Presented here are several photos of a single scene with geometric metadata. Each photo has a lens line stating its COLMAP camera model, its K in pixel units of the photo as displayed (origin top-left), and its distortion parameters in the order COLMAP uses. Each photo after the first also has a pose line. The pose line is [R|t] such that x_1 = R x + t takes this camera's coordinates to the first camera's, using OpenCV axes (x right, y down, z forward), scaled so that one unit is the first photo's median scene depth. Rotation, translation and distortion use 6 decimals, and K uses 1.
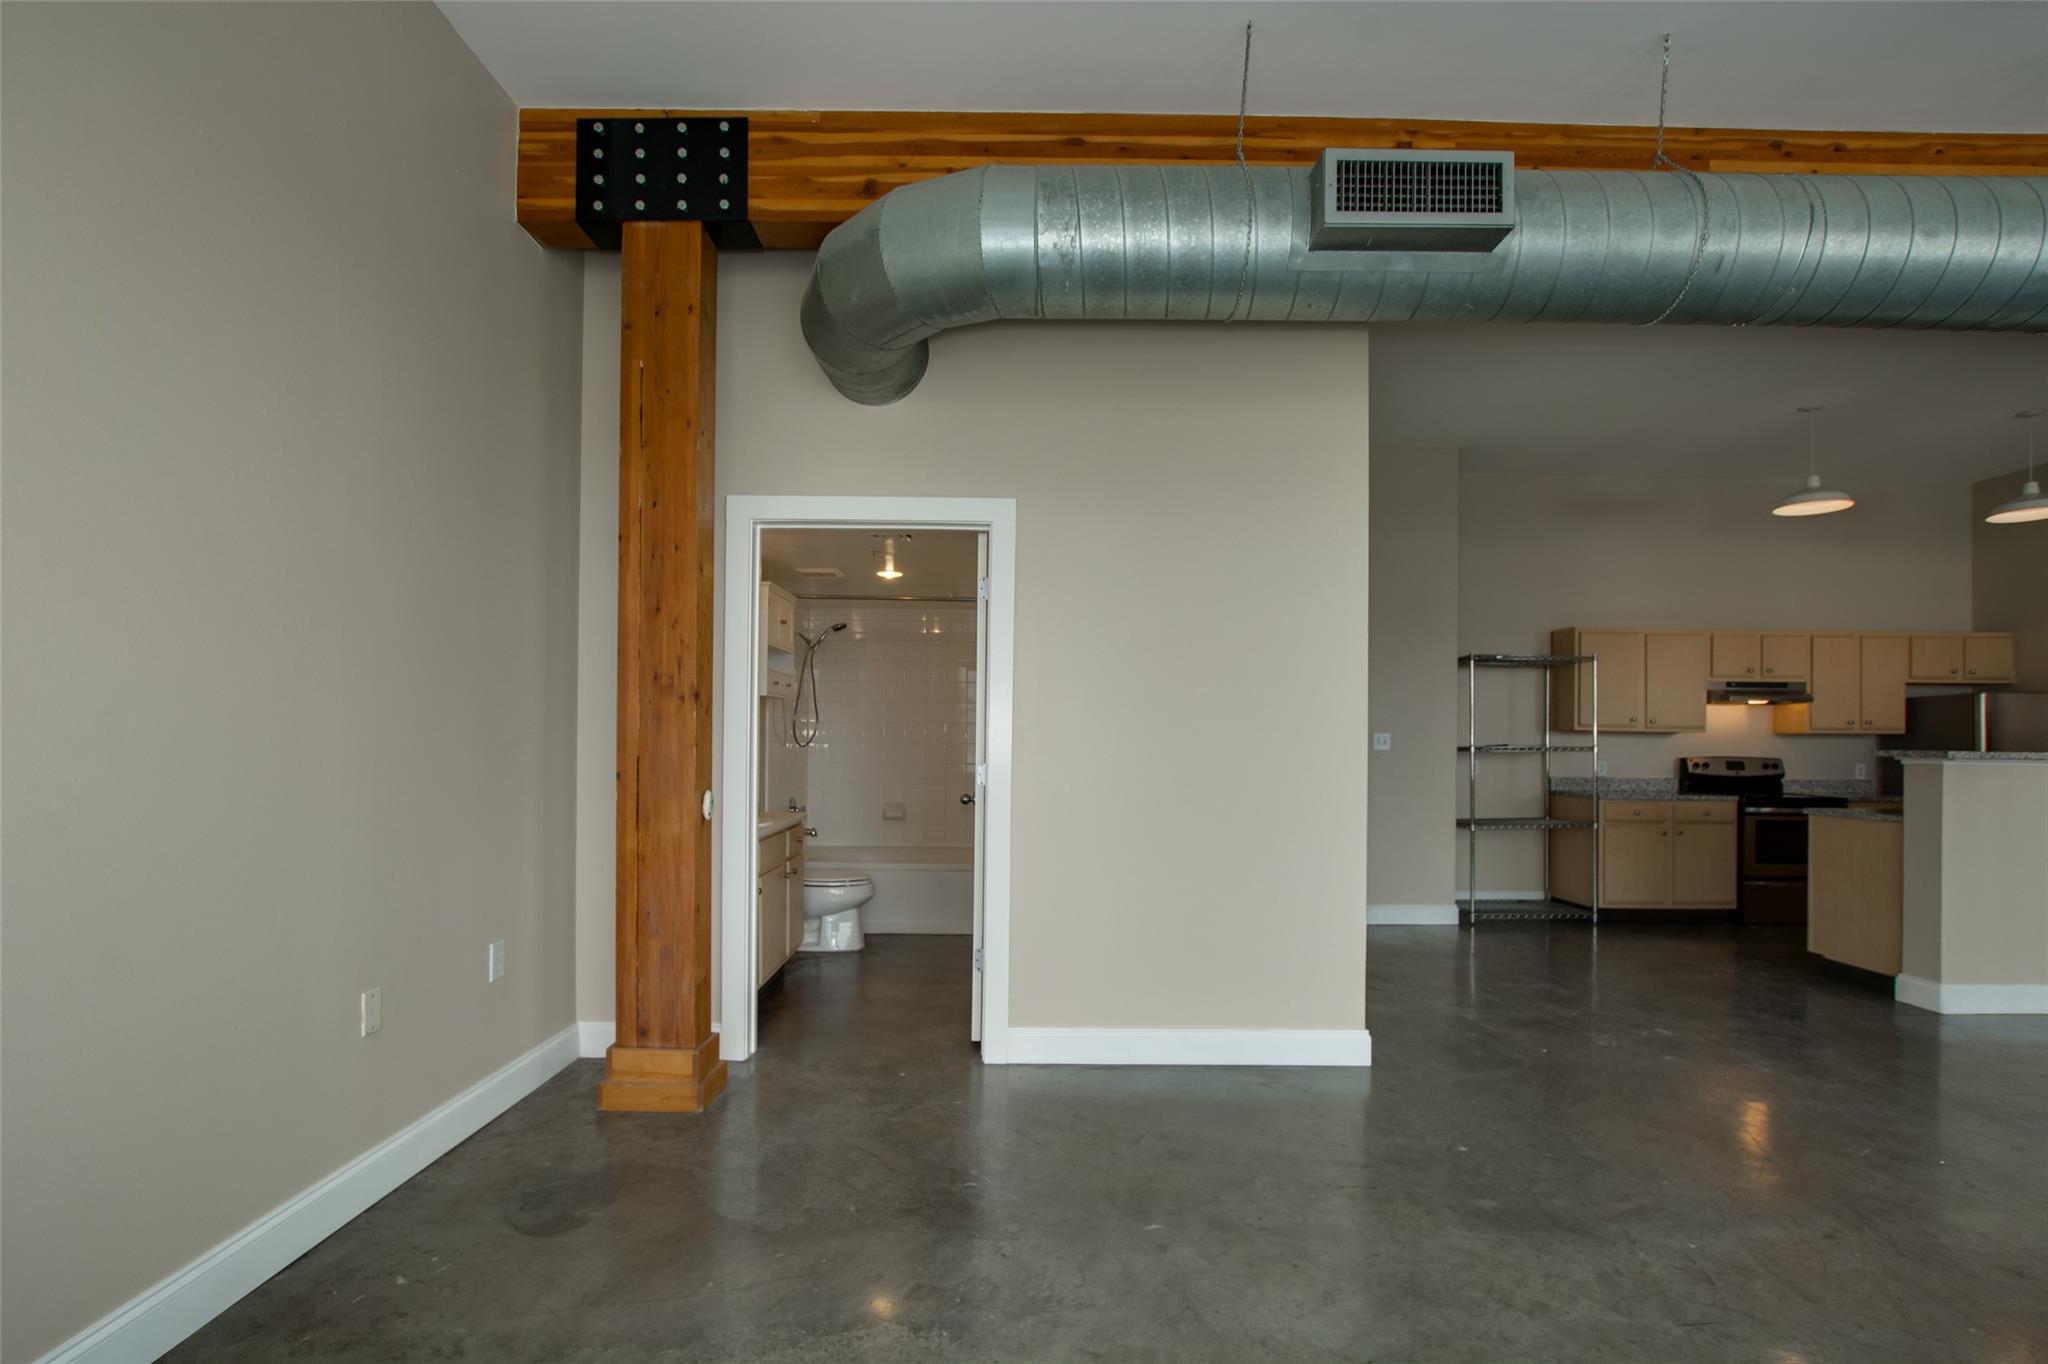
lens RADIAL K [[948.2, 0, 1028.2], [0, 948.2, 738.5], [0, 0, 1]] dist [-0.010828, -0.000199]
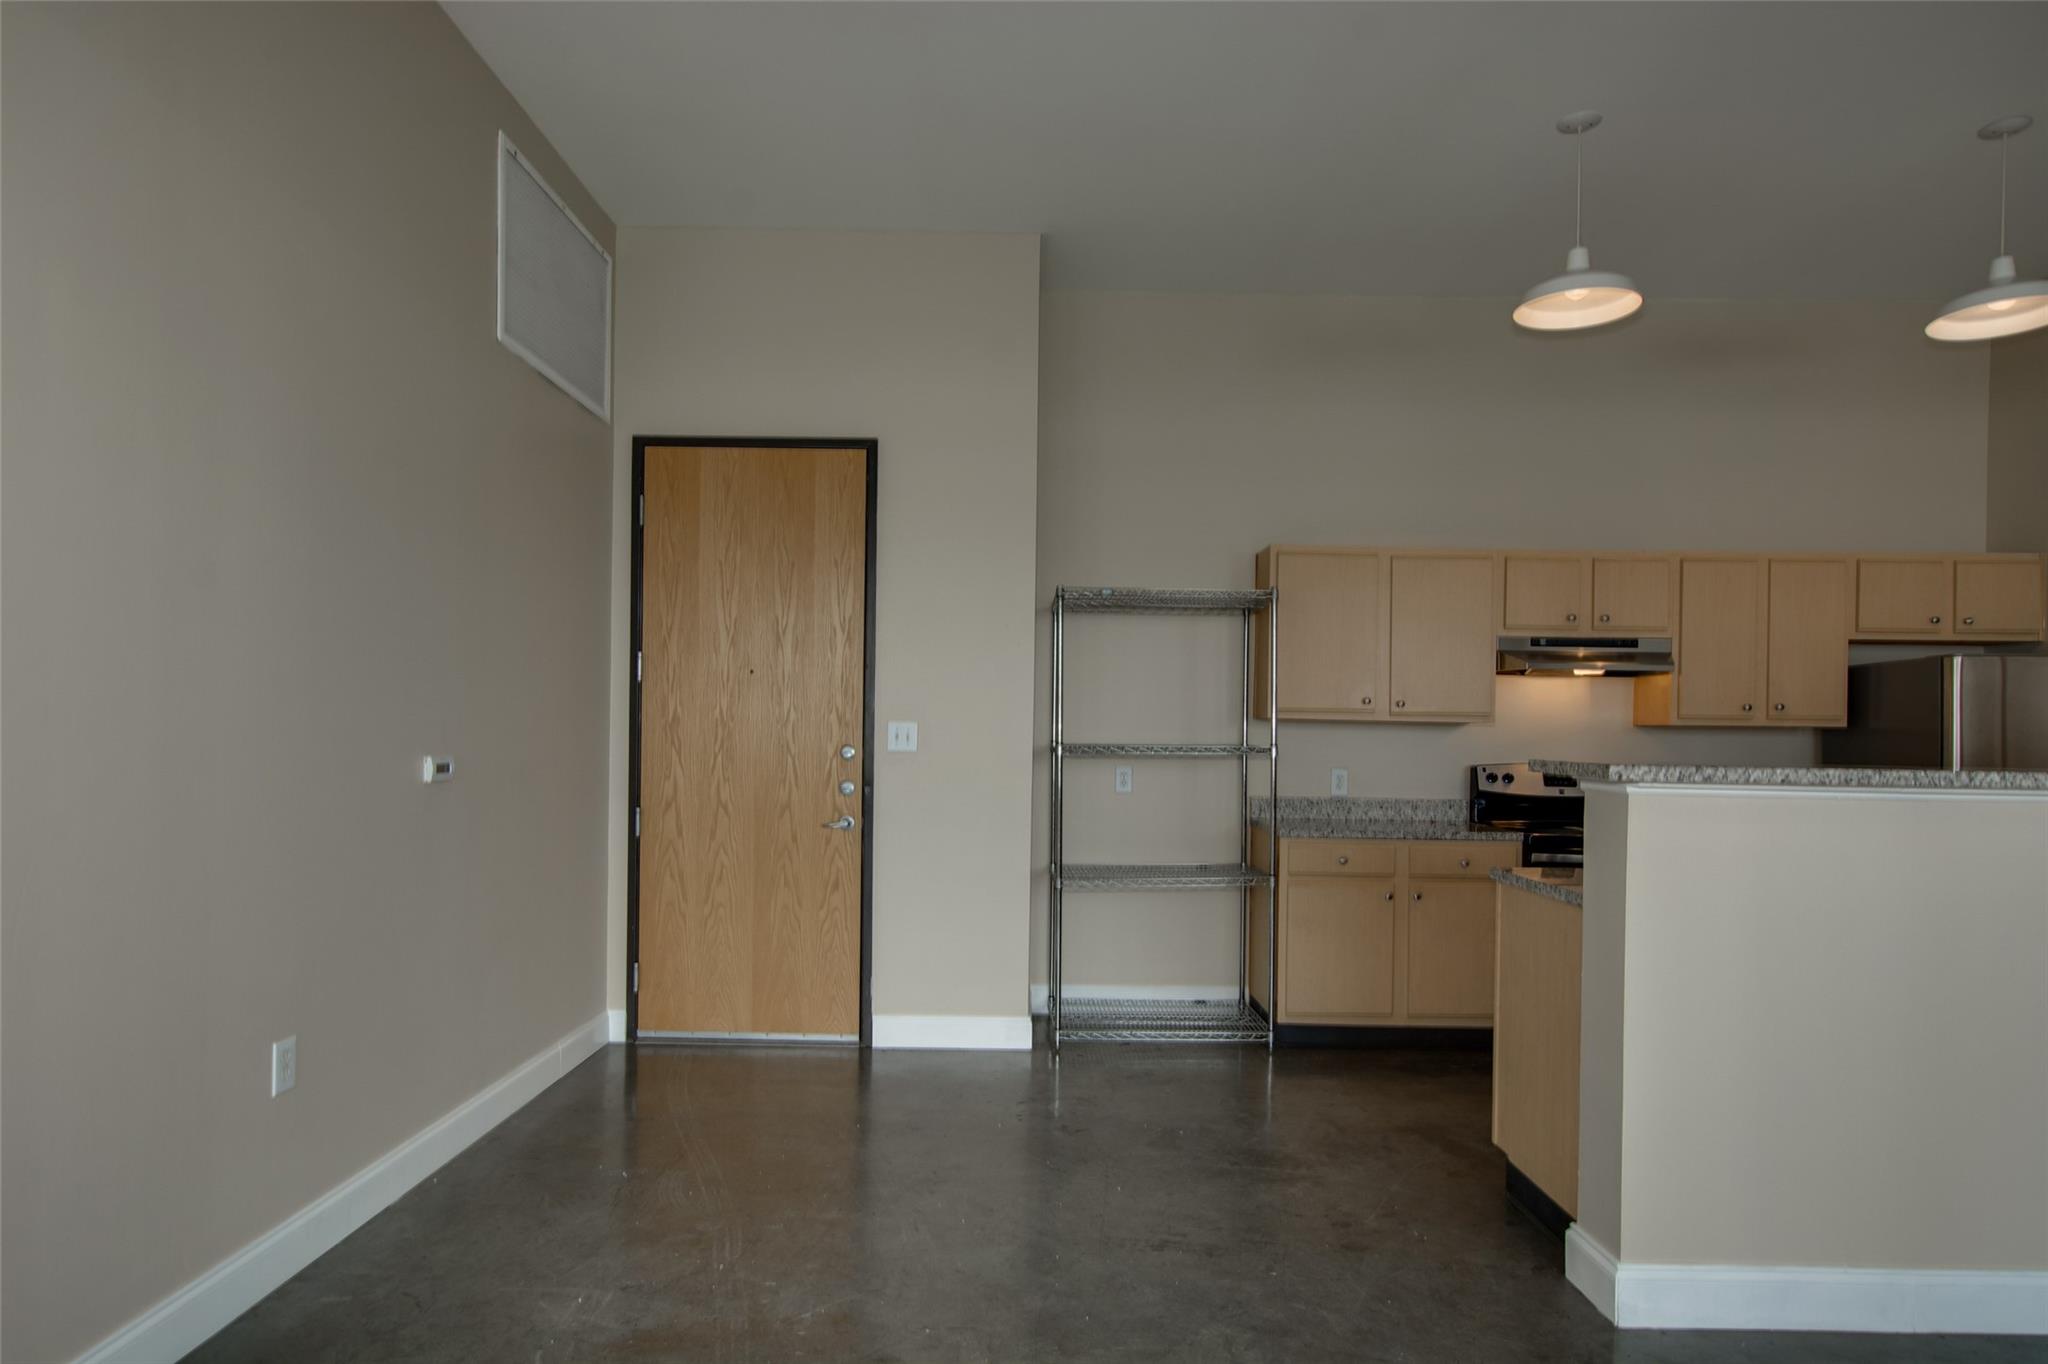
lens RADIAL K [[1163.7, 0, 1024.8], [0, 1163.7, 736.9], [0, 0, 1]] dist [0.001620, 0.002163]
pose [[0.999815, 0.005111, -0.018535, 0.449297], [-0.004977, 0.999961, 0.007236, -0.001737], [0.018571, -0.007142, 0.999802, 0.272840]]
